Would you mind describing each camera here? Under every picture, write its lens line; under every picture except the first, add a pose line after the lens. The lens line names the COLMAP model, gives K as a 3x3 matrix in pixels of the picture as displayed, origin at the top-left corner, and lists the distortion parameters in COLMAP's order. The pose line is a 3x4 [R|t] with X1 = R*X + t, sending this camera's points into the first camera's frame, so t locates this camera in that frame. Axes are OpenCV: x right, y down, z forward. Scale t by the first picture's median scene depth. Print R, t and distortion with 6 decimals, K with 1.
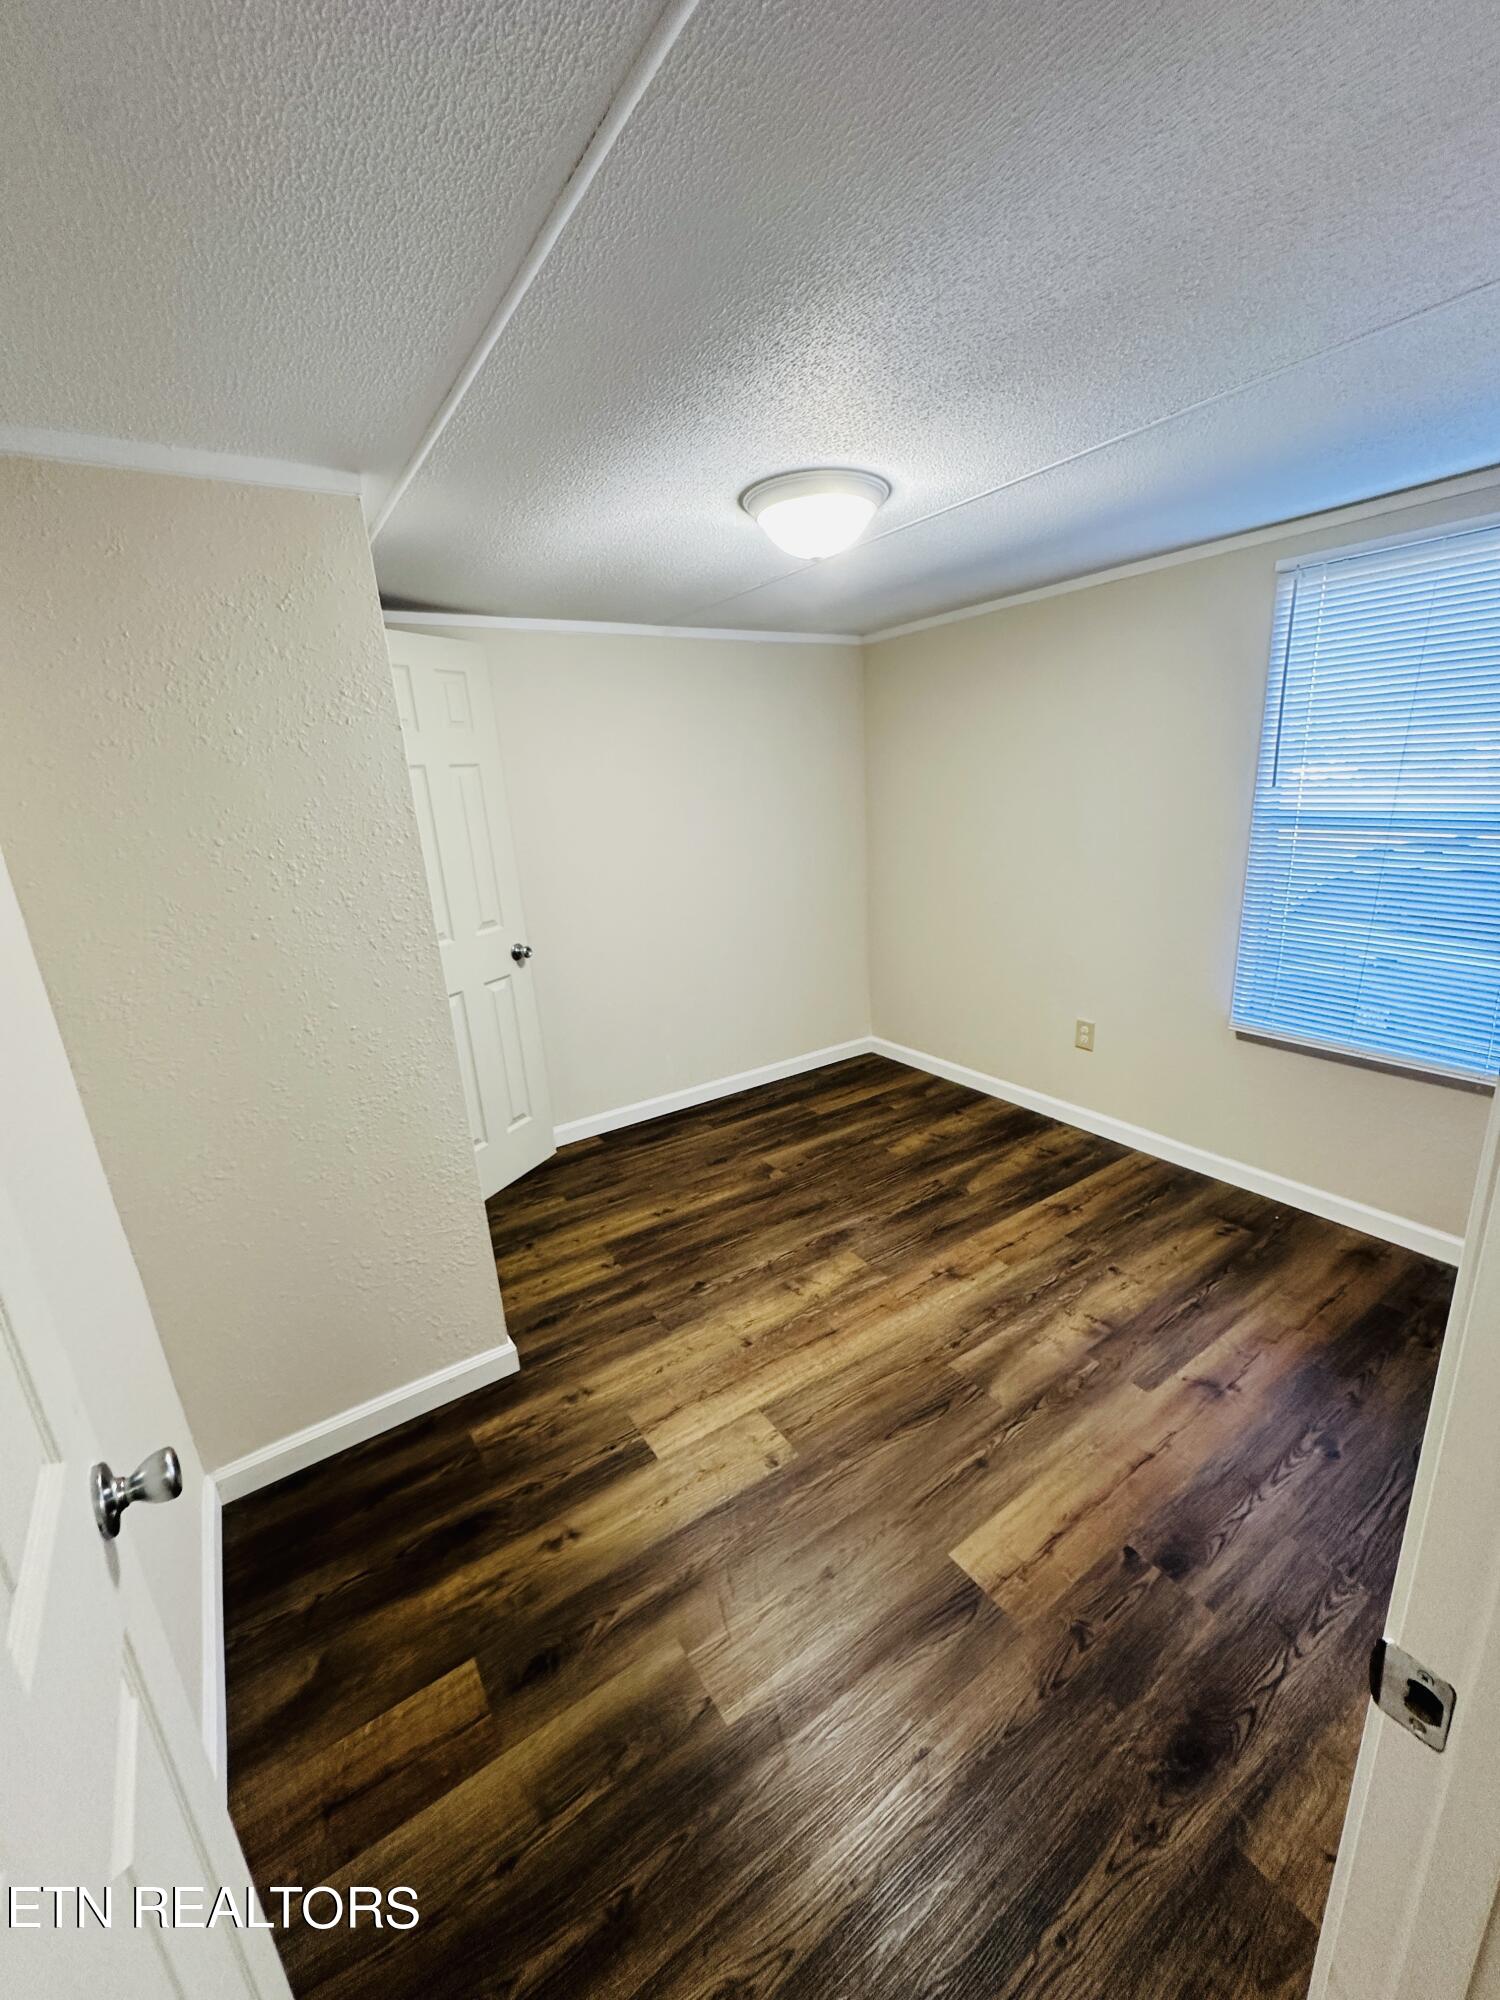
lens RADIAL K [[790.6, 0, 750.3], [0, 790.6, 1000.2], [0, 0, 1]] dist [-0.007354, 0.001887]
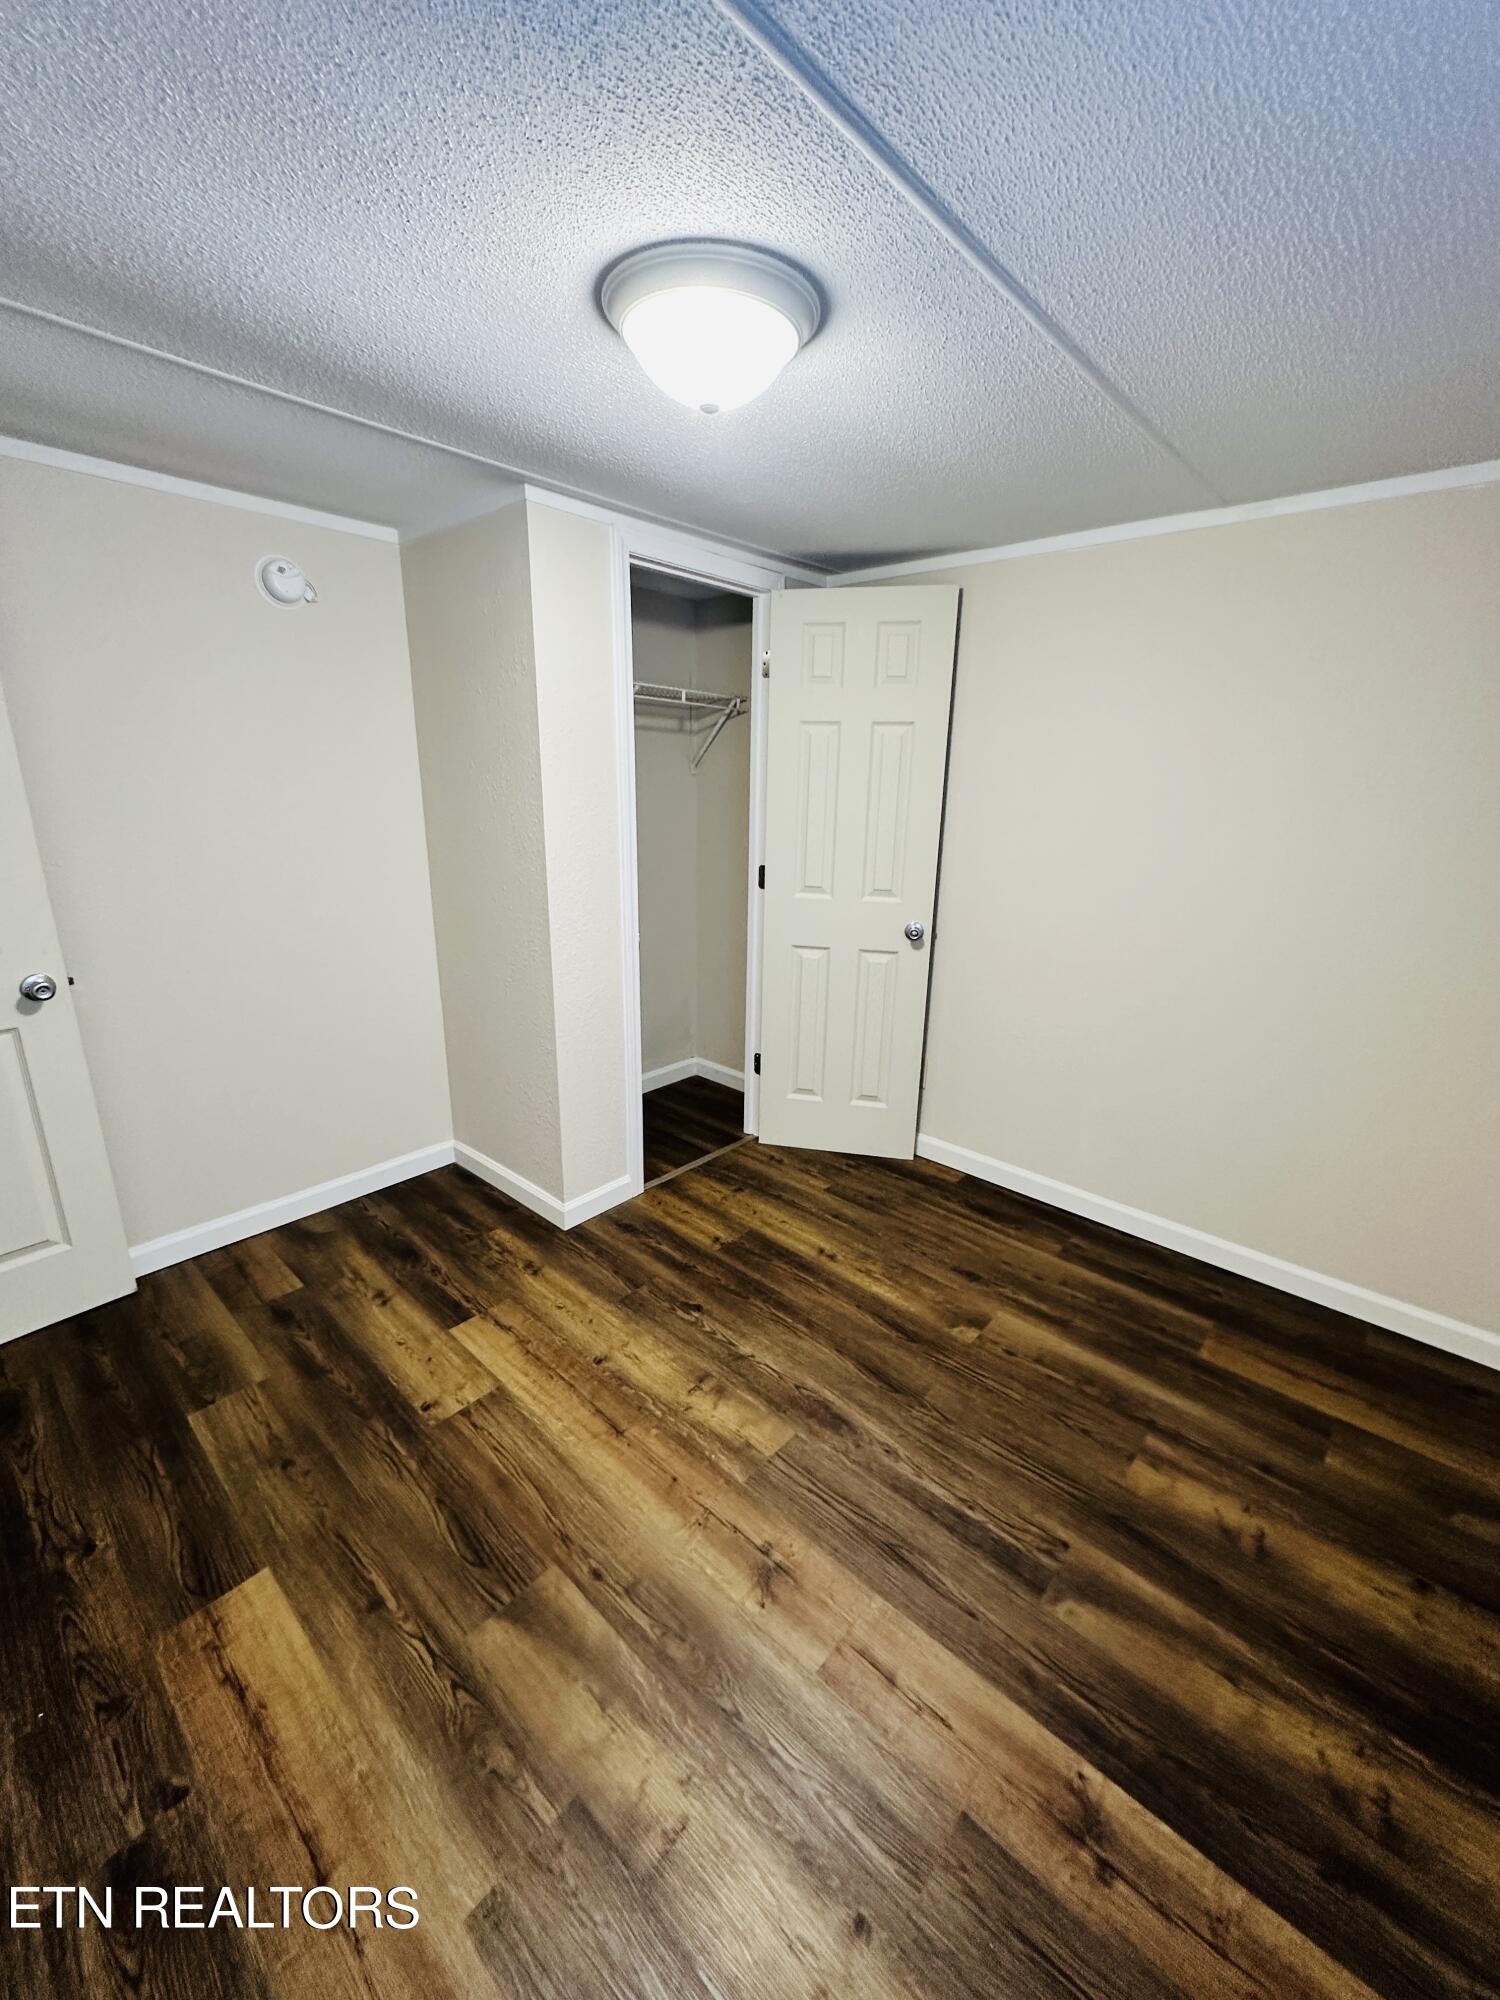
lens RADIAL K [[790.6, 0, 746.1], [0, 790.6, 992.2], [0, 0, 1]] dist [-0.007354, 0.001887]
pose [[0.253709, 0.324495, -0.911227, 0.675090], [-0.297517, 0.922561, 0.245694, -0.215660], [0.920389, 0.208771, 0.330605, 0.704507]]
